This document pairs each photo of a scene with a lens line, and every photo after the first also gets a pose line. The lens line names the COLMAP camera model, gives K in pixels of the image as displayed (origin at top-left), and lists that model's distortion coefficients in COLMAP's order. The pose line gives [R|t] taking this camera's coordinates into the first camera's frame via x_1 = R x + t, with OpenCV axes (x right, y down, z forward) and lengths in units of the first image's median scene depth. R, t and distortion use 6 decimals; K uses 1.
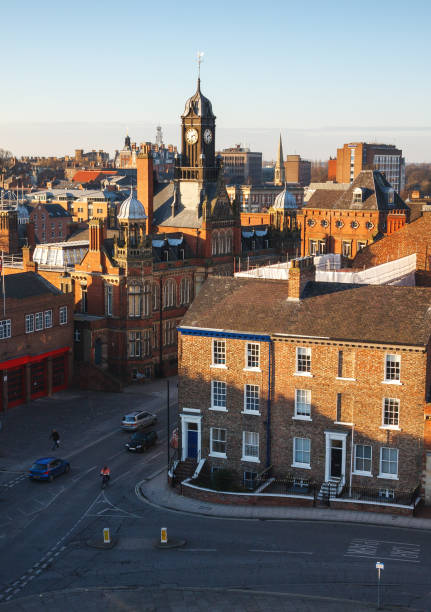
lens RADIAL K [[1031.1, 0, 212.2], [0, 1031.1, 310.2], [0, 0, 1]] dist [0.049042, 0.000000]
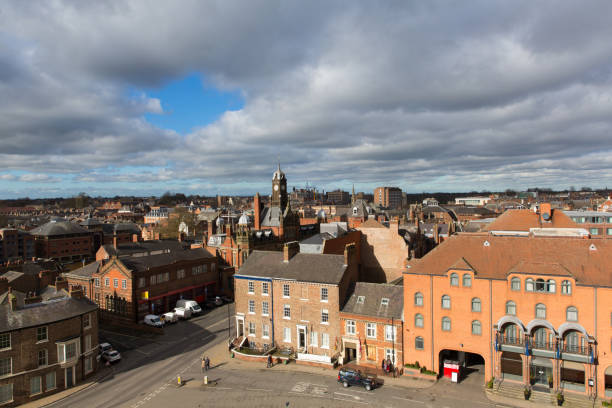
lens RADIAL K [[406.7, 0, 307.5], [0, 406.7, 194.9], [0, 0, 1]] dist [0.002246, 0.000004]
pose [[0.996191, -0.027168, -0.082861, 0.143688], [0.014956, 0.989379, -0.144586, -0.017960], [0.085909, 0.142796, 0.986017, 0.094488]]
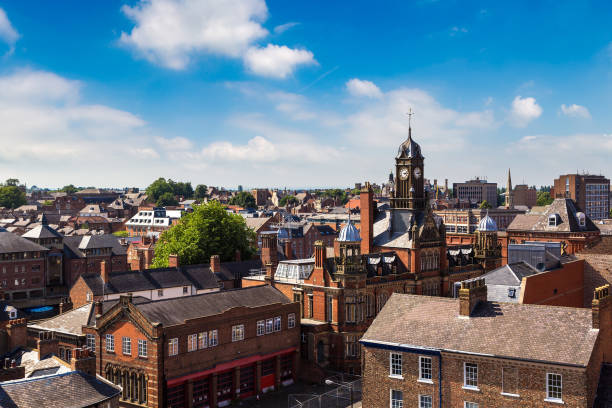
lens RADIAL K [[767.7, 0, 303.5], [0, 767.7, 200.7], [0, 0, 1]] dist [0.032425, 0.000000]
pose [[0.977235, -0.012962, -0.211763, 0.062727], [-0.014675, 0.991611, -0.128419, -0.018883], [0.211651, 0.128603, 0.968847, 0.101670]]
